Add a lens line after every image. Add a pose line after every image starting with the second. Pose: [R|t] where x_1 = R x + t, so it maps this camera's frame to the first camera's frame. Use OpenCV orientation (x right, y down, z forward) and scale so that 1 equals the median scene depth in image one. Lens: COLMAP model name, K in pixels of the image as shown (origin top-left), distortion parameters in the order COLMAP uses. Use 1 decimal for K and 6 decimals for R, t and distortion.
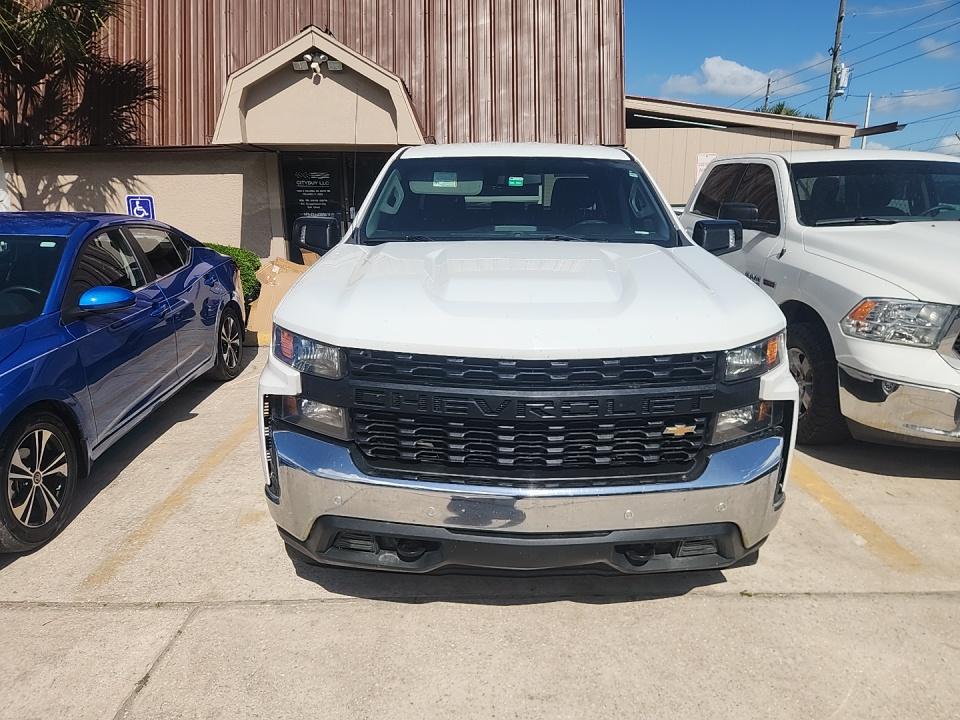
lens RADIAL K [[633.9, 0, 471.3], [0, 633.9, 362.0], [0, 0, 1]] dist [0.064704, -0.056531]
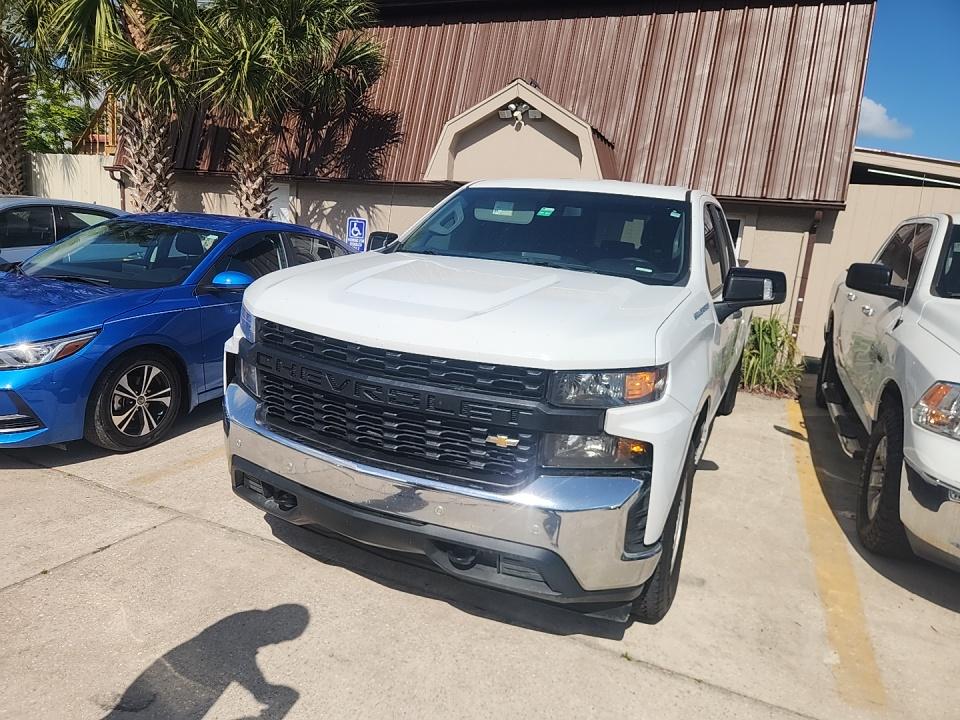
lens RADIAL K [[633.9, 0, 471.3], [0, 633.9, 362.0], [0, 0, 1]] dist [0.064704, -0.056531]
pose [[0.905657, 0.158817, -0.393144, 0.190214], [-0.187290, 0.981685, -0.034878, 0.007827], [0.380404, 0.105220, 0.918815, 0.010581]]
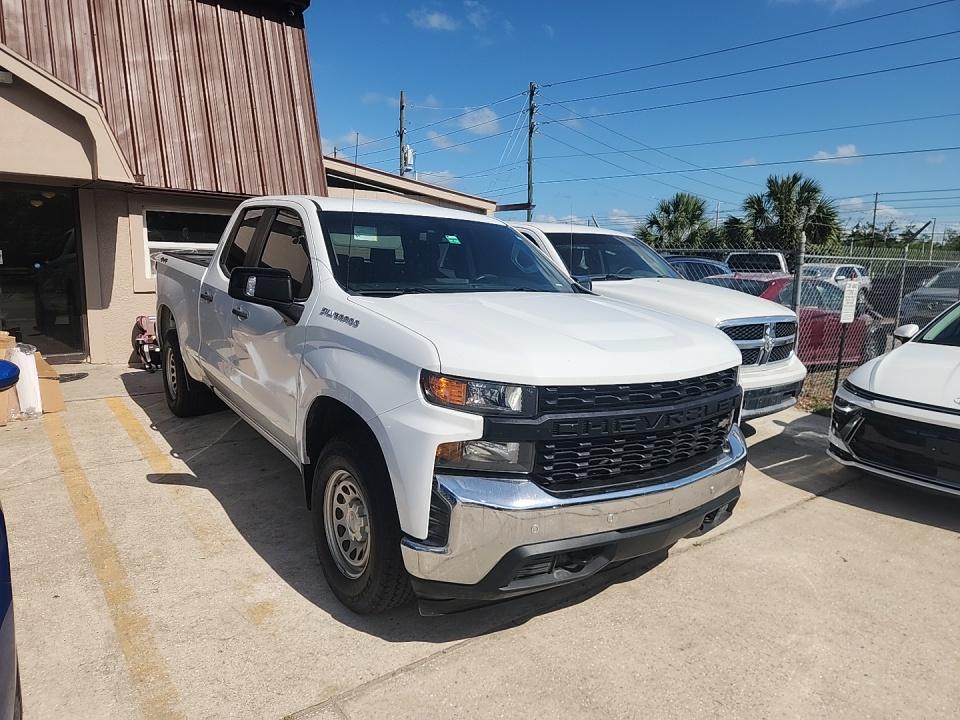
lens RADIAL K [[633.9, 0, 471.3], [0, 633.9, 362.0], [0, 0, 1]] dist [0.064704, -0.056531]
pose [[0.808840, -0.069794, 0.583871, -0.245321], [0.113555, 0.992780, -0.038634, -0.009822], [-0.576960, 0.097551, 0.810926, 0.041312]]
